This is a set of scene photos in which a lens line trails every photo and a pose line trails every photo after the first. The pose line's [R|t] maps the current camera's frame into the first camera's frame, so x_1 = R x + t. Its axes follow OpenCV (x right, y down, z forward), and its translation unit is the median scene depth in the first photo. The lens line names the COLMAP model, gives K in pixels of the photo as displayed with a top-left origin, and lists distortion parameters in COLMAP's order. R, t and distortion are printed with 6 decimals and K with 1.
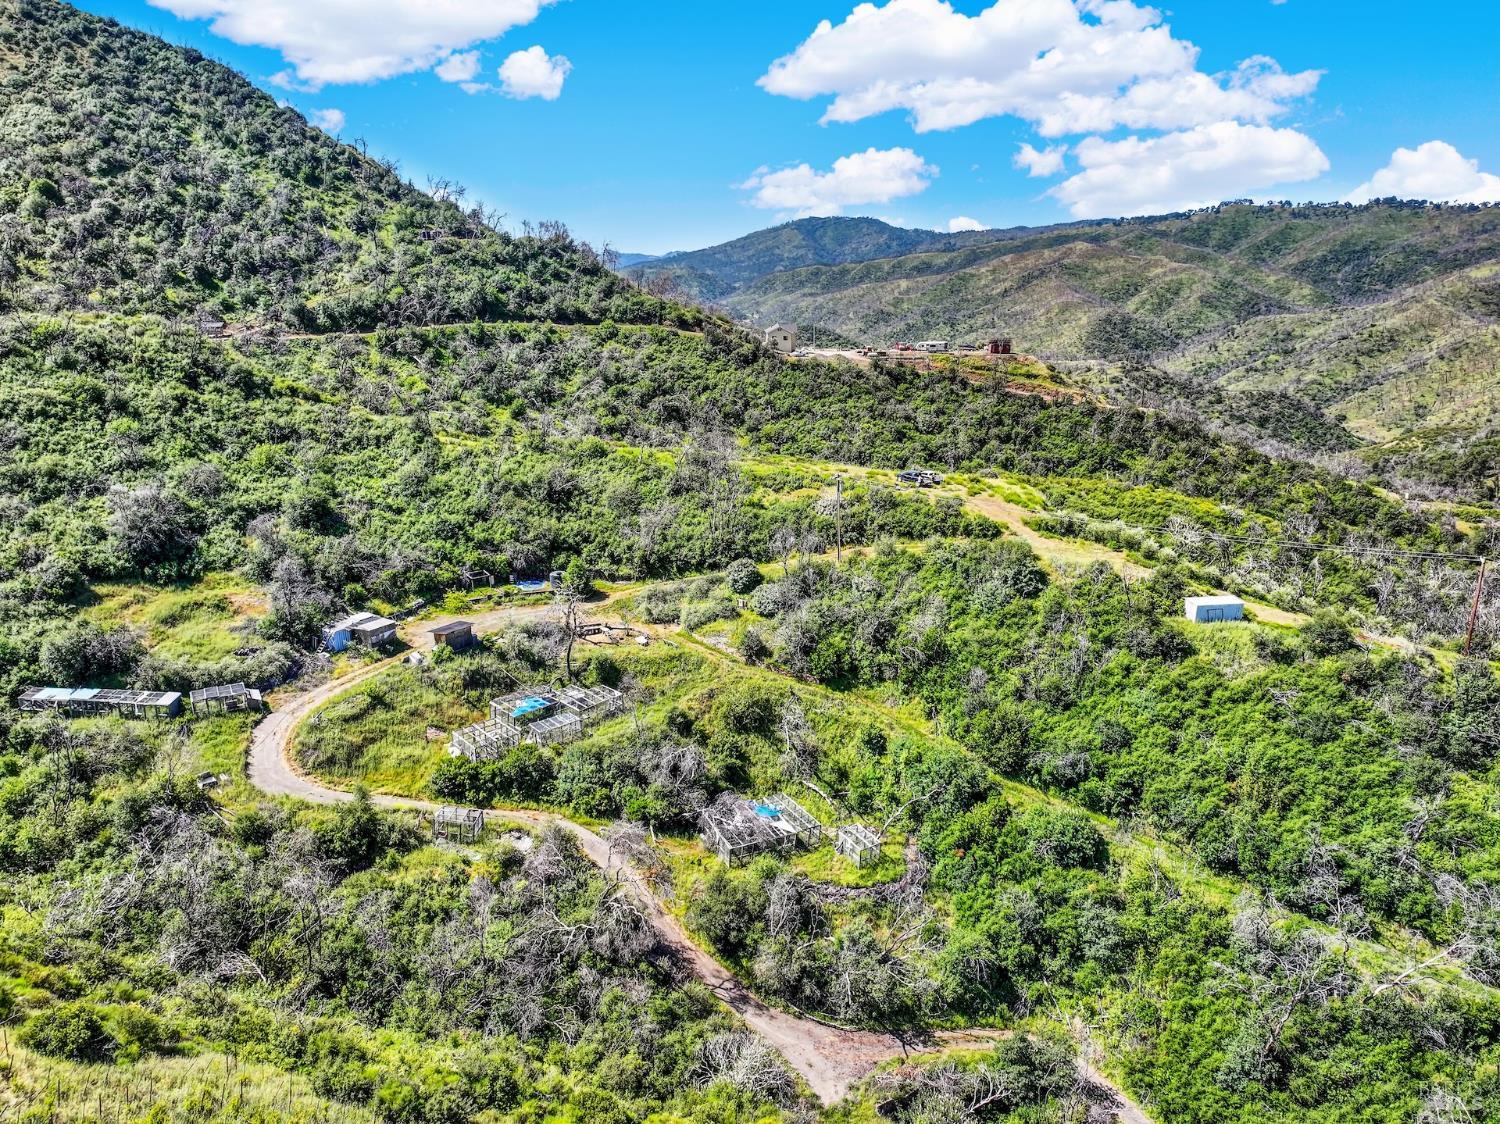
lens RADIAL K [[1055.6, 0, 758.8], [0, 1055.6, 557.9], [0, 0, 1]] dist [-0.005040, 0.022762]
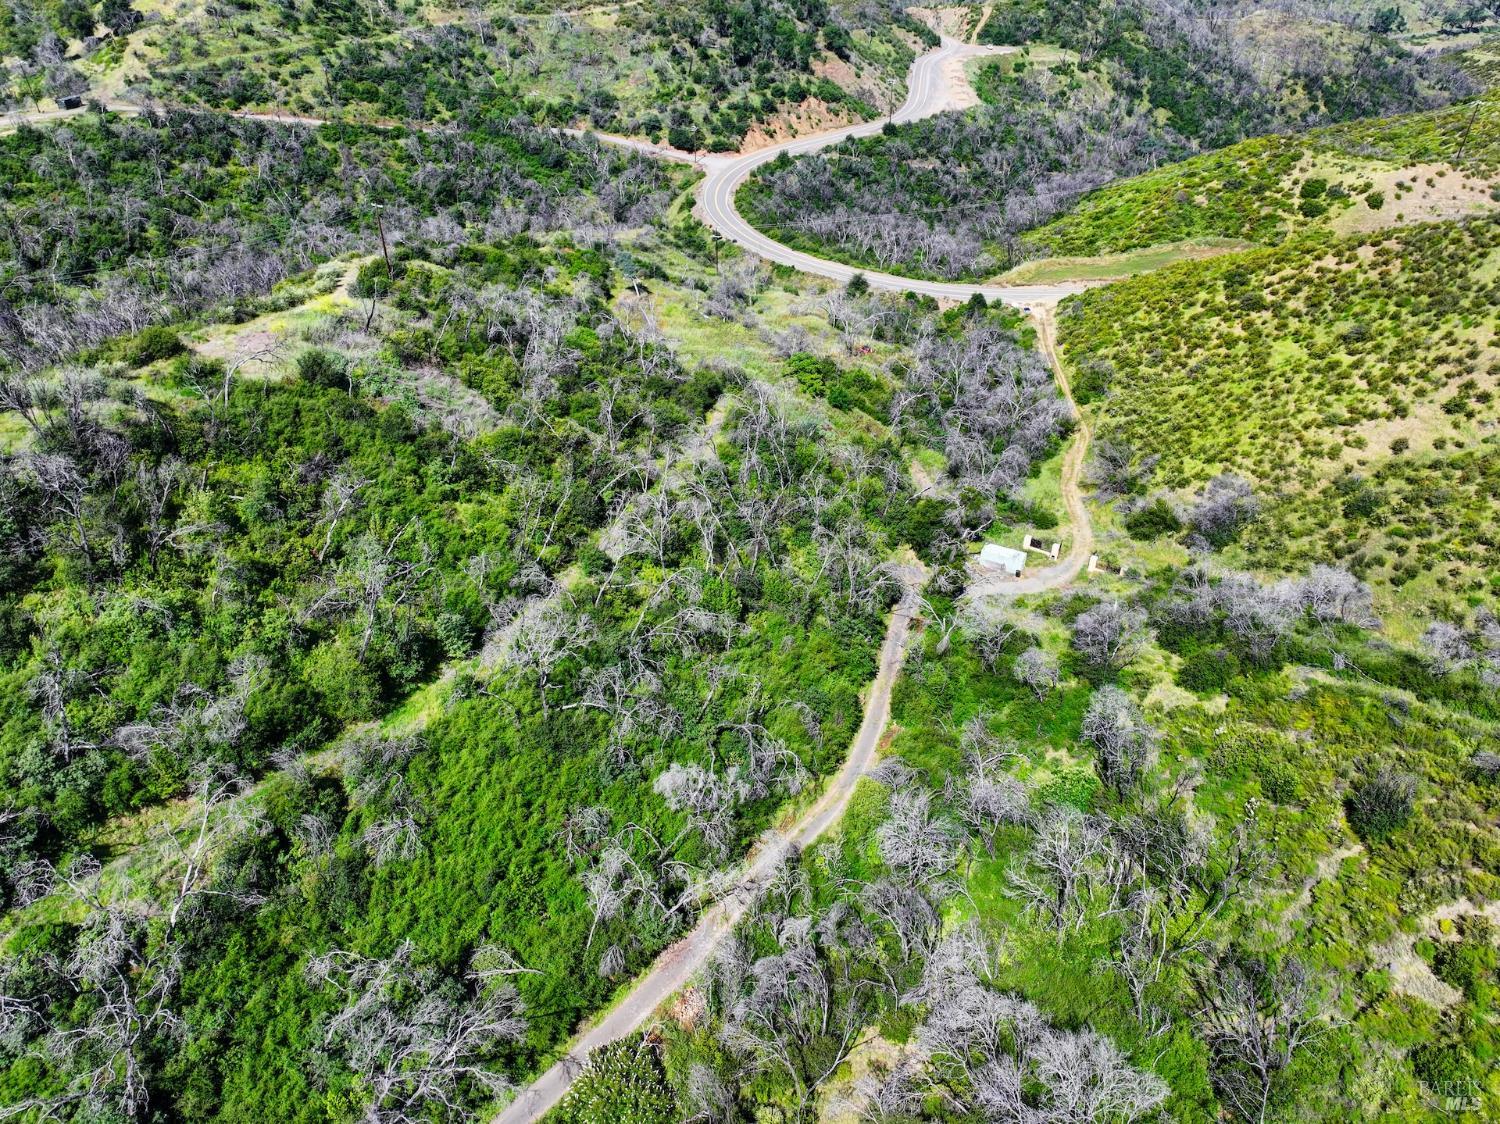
lens RADIAL K [[1055.6, 0, 753.3], [0, 1055.6, 559.3], [0, 0, 1]] dist [-0.005040, 0.022762]
pose [[0.149979, -0.564555, 0.811655, 0.129614], [0.258501, 0.814775, 0.518959, -0.060536], [-0.954297, 0.131981, 0.268138, 0.267709]]
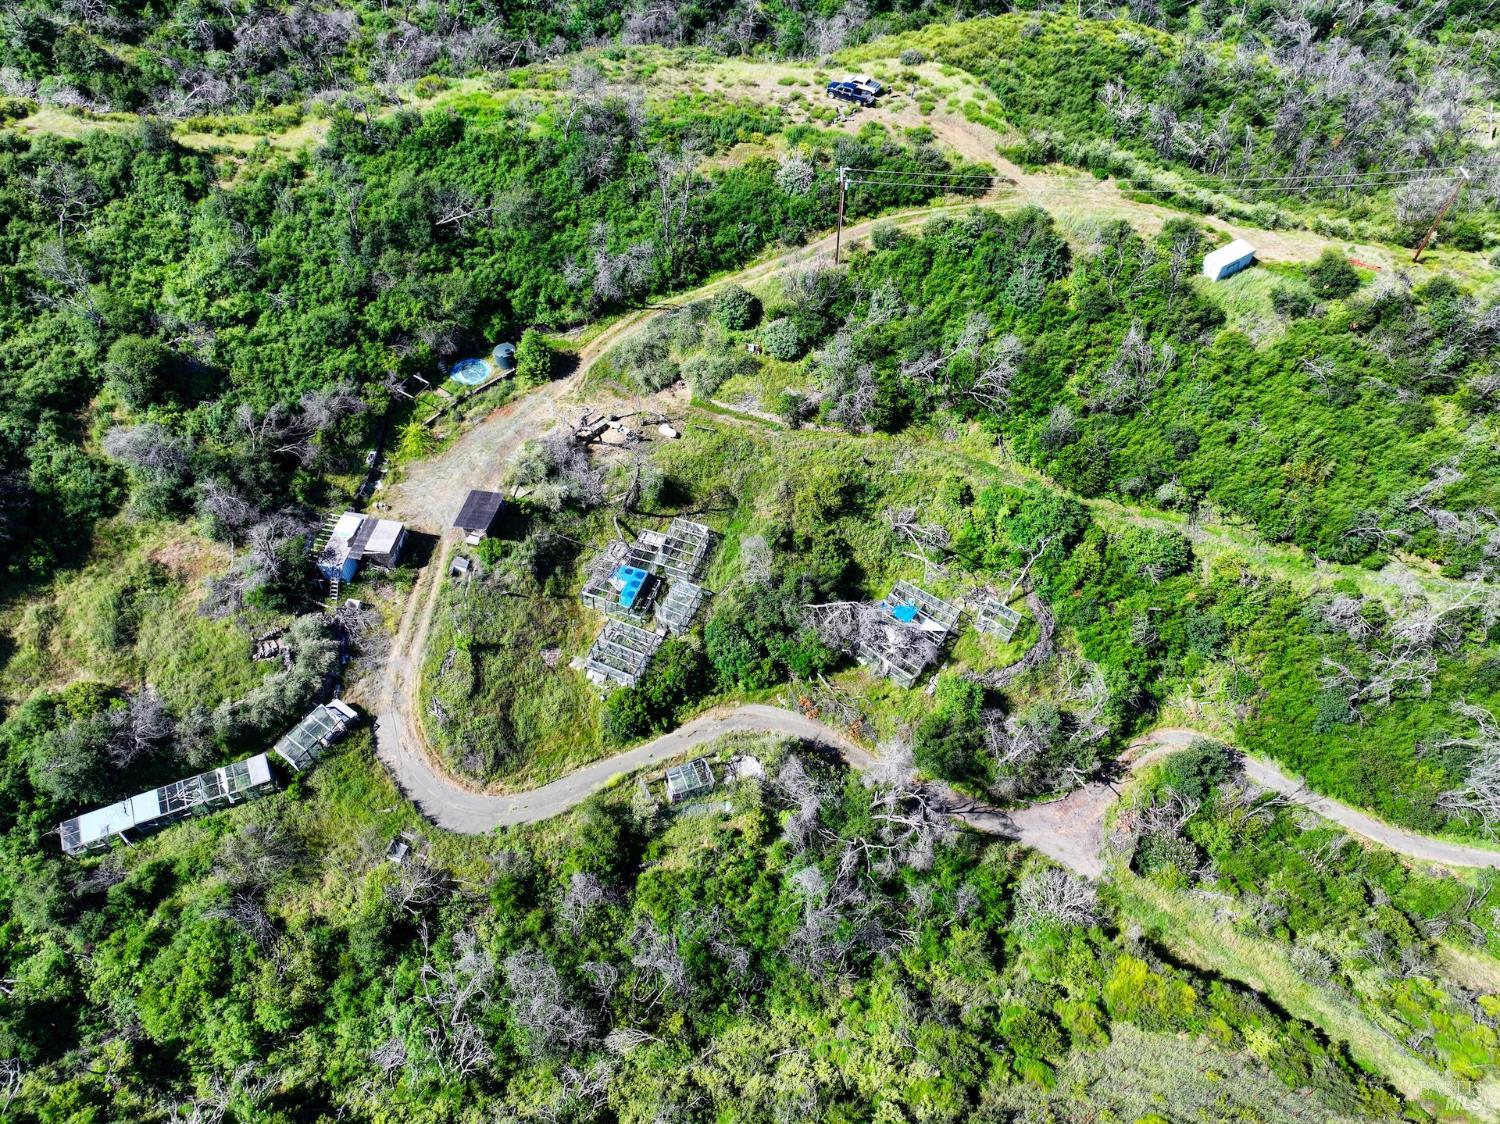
lens RADIAL K [[1055.6, 0, 762.9], [0, 1055.6, 555.7], [0, 0, 1]] dist [-0.005040, 0.022762]
pose [[0.904108, -0.326494, 0.275664, -0.337089], [0.102563, 0.792075, 0.601746, -0.379607], [-0.414813, -0.515771, 0.749607, 0.291175]]
